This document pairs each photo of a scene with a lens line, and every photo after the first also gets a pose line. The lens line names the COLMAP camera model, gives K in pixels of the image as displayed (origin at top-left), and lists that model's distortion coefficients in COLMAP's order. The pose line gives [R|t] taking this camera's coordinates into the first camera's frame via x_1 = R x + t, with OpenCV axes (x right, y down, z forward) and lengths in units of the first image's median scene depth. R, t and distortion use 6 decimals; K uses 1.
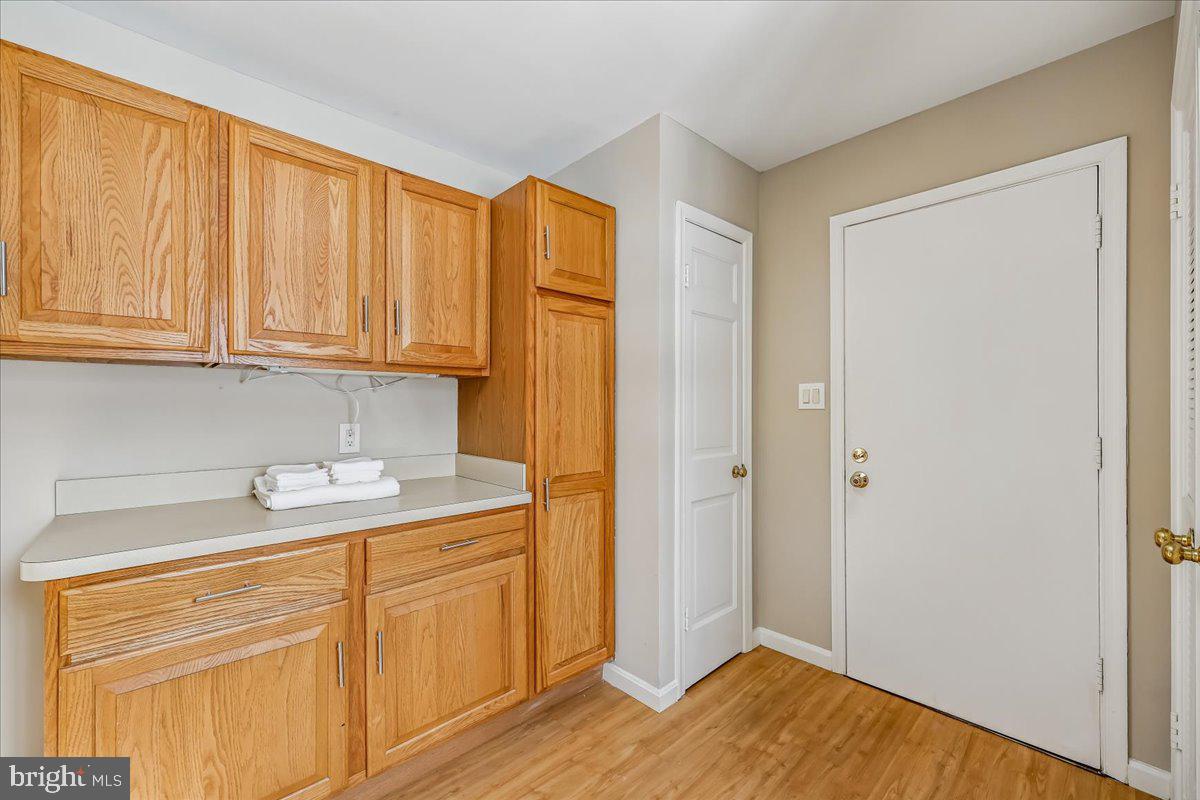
lens RADIAL K [[486.3, 0, 607.5], [0, 486.3, 409.6], [0, 0, 1]] dist [-0.005848, 0.000103]
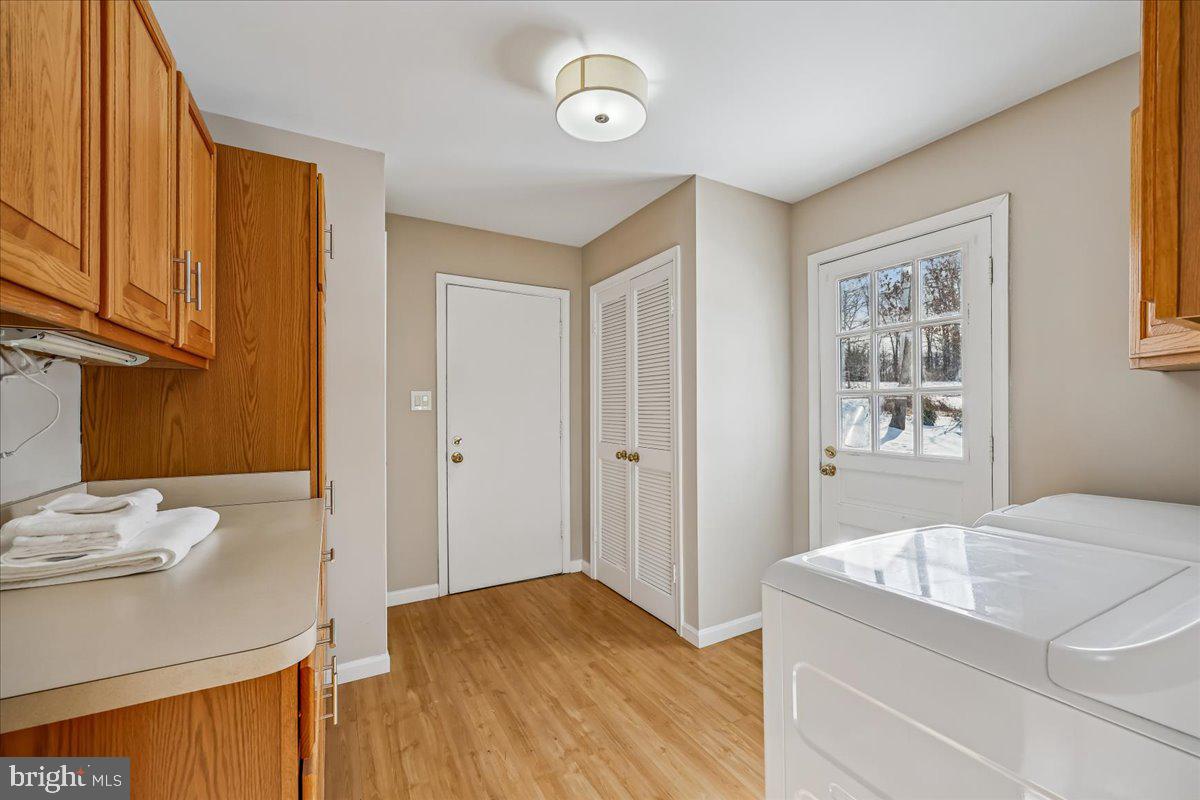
lens RADIAL K [[486.3, 0, 607.4], [0, 486.3, 405.5], [0, 0, 1]] dist [-0.005848, 0.000103]
pose [[0.246562, 0.005113, 0.969114, -0.881084], [0.008574, 0.999935, -0.007457, 0.000571], [-0.969089, 0.010148, 0.246502, 0.198879]]
